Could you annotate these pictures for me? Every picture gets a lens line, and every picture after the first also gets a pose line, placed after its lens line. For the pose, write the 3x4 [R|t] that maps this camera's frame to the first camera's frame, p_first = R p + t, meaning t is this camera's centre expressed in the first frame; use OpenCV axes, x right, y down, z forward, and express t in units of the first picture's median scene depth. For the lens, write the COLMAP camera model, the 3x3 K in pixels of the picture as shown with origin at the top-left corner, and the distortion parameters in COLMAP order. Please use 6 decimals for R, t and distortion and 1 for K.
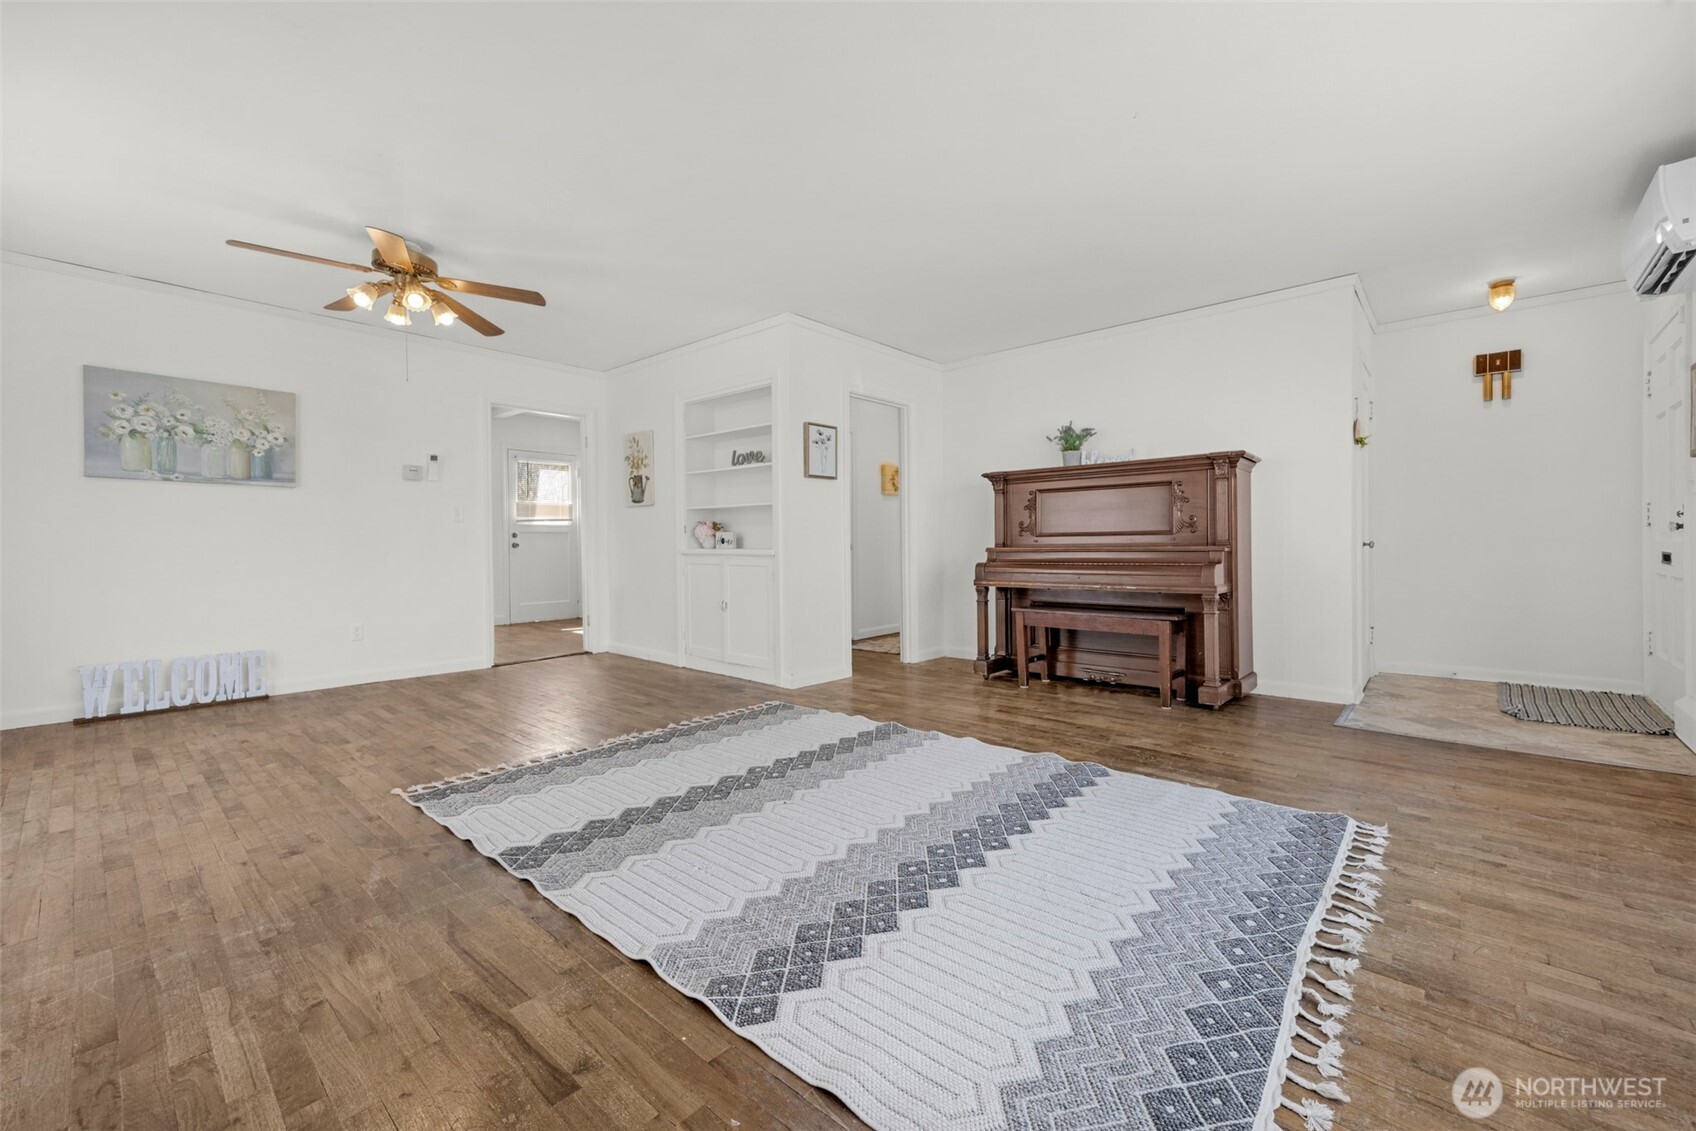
lens RADIAL K [[677.0, 0, 854.0], [0, 677.0, 544.9], [0, 0, 1]] dist [0.009995, -0.001561]
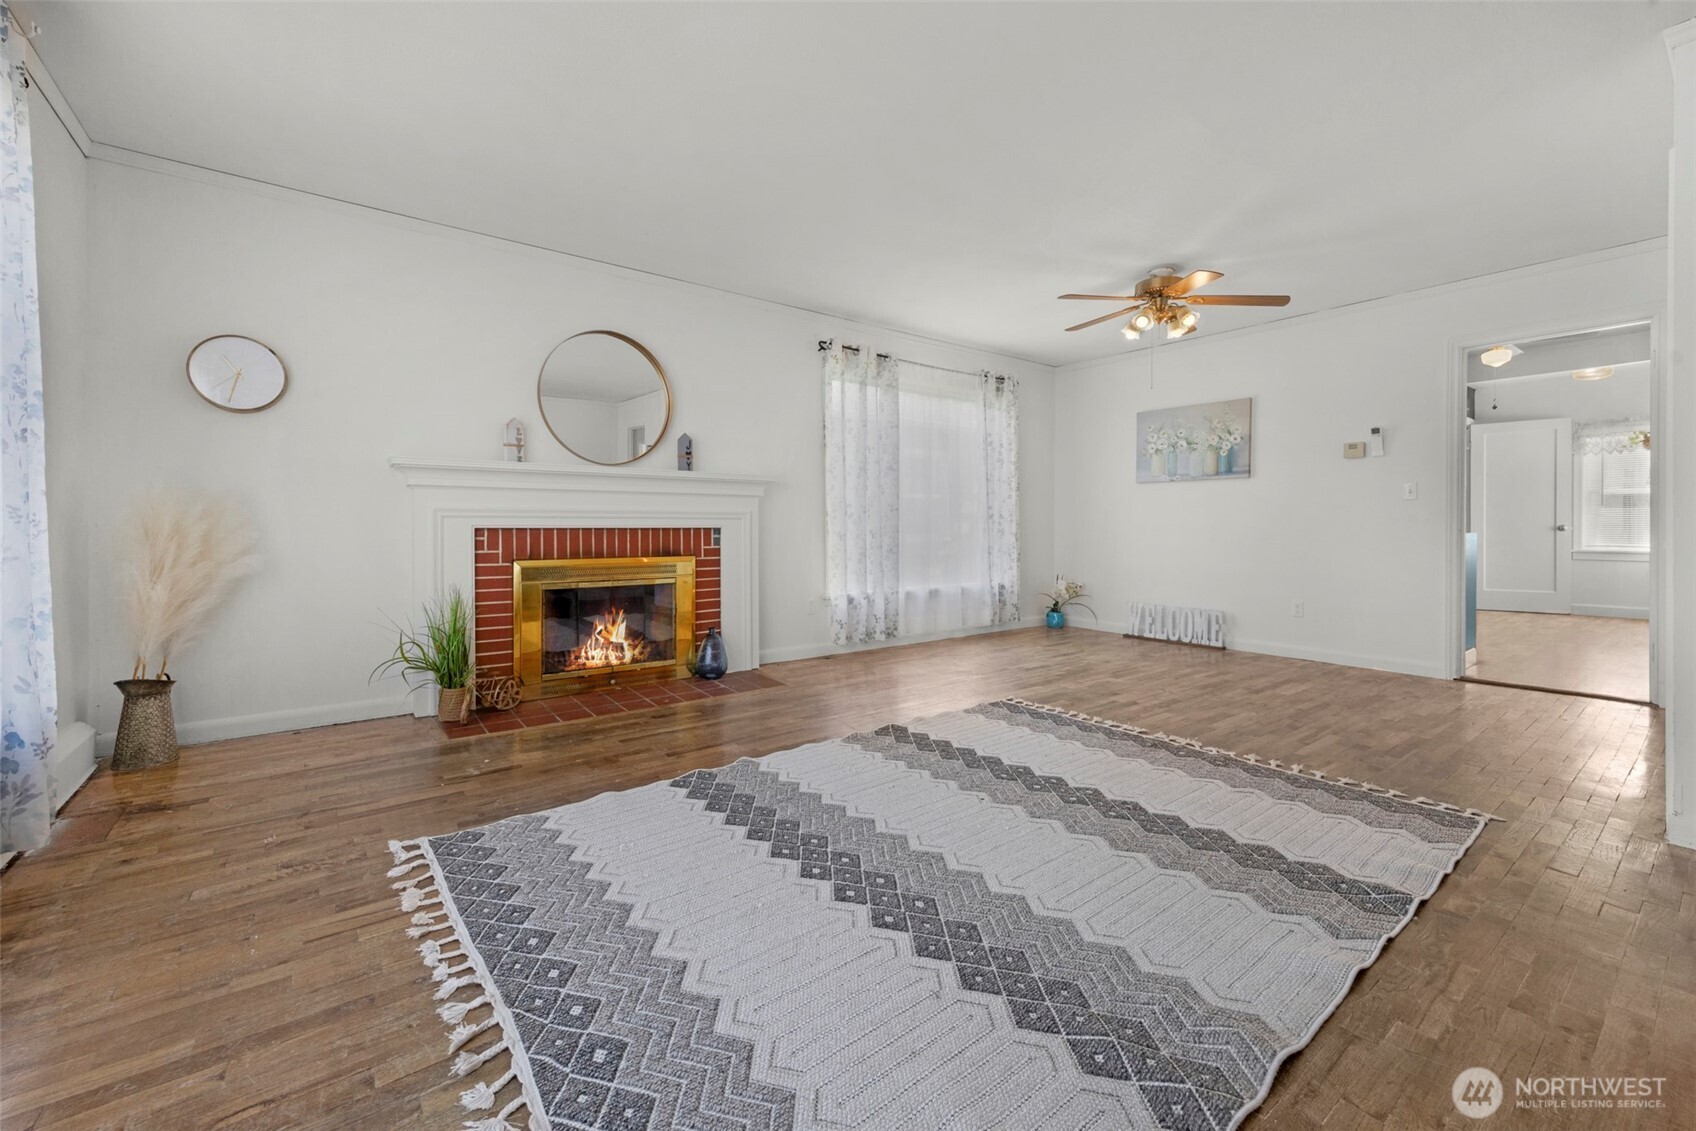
lens RADIAL K [[677.0, 0, 840.5], [0, 677.0, 549.9], [0, 0, 1]] dist [0.009995, -0.001561]
pose [[-0.186408, 0.037693, -0.981749, 0.762854], [0.004610, 0.999286, 0.037490, -0.011187], [0.982462, 0.002462, -0.186449, 0.857232]]
